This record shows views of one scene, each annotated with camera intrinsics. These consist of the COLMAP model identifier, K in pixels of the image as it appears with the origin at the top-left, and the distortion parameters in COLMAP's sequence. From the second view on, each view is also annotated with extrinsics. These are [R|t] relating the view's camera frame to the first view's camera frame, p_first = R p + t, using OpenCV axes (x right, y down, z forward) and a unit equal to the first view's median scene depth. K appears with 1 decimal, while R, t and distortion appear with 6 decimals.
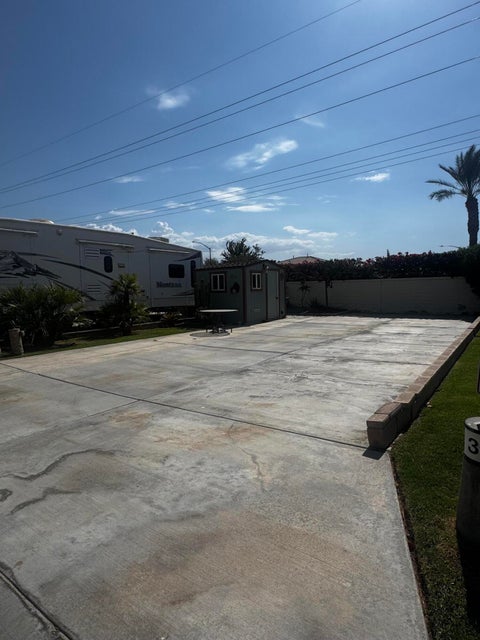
lens RADIAL K [[380.0, 0, 228.3], [0, 380.0, 320.6], [0, 0, 1]] dist [0.003198, 0.000398]
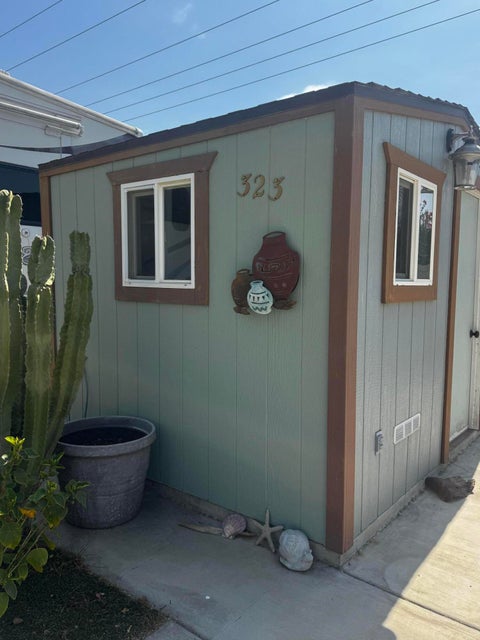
lens RADIAL K [[500.0, 0, 240.0], [0, 500.0, 320.0], [0, 0, 1]] dist [0.077040, -0.005445]
pose [[0.998820, 0.035207, -0.033445, 0.013238], [-0.035028, 0.999369, 0.005903, -0.063045], [0.033632, -0.004724, 0.999423, 0.734469]]
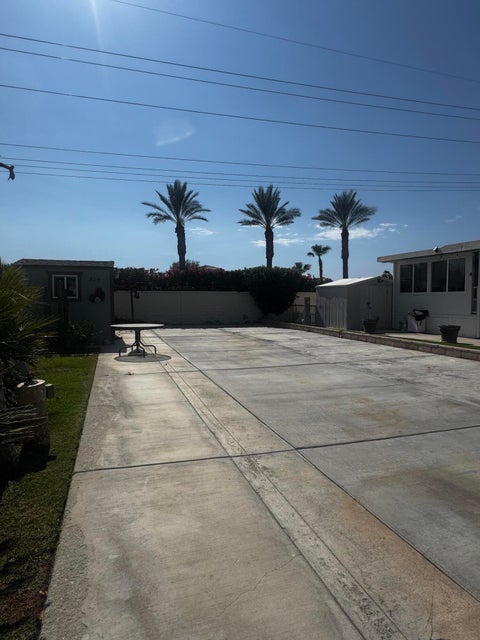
lens RADIAL K [[380.0, 0, 228.3], [0, 380.0, 320.6], [0, 0, 1]] dist [0.003198, 0.000398]
pose [[0.603494, -0.023884, 0.797010, -0.369050], [0.052262, 0.998587, -0.009648, -0.015598], [-0.795653, 0.047476, 0.603890, 0.319700]]
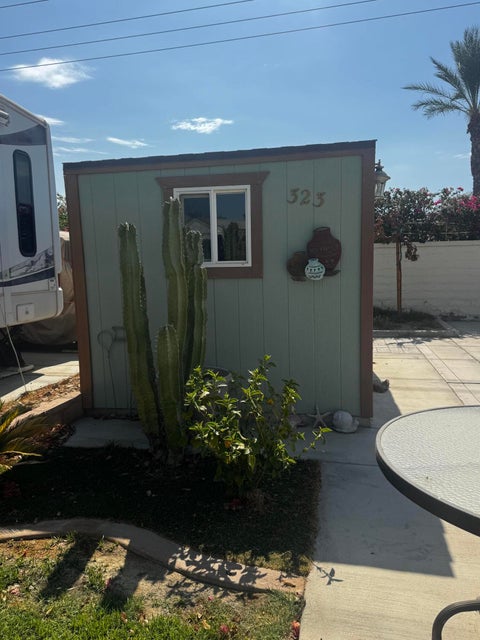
lens RADIAL K [[500.0, 0, 240.0], [0, 500.0, 320.0], [0, 0, 1]] dist [0.077040, -0.005445]
pose [[0.909720, -0.040769, 0.413217, -0.117946], [0.030791, 0.999052, 0.030782, -0.053578], [-0.414080, -0.015279, 0.910112, 0.684382]]
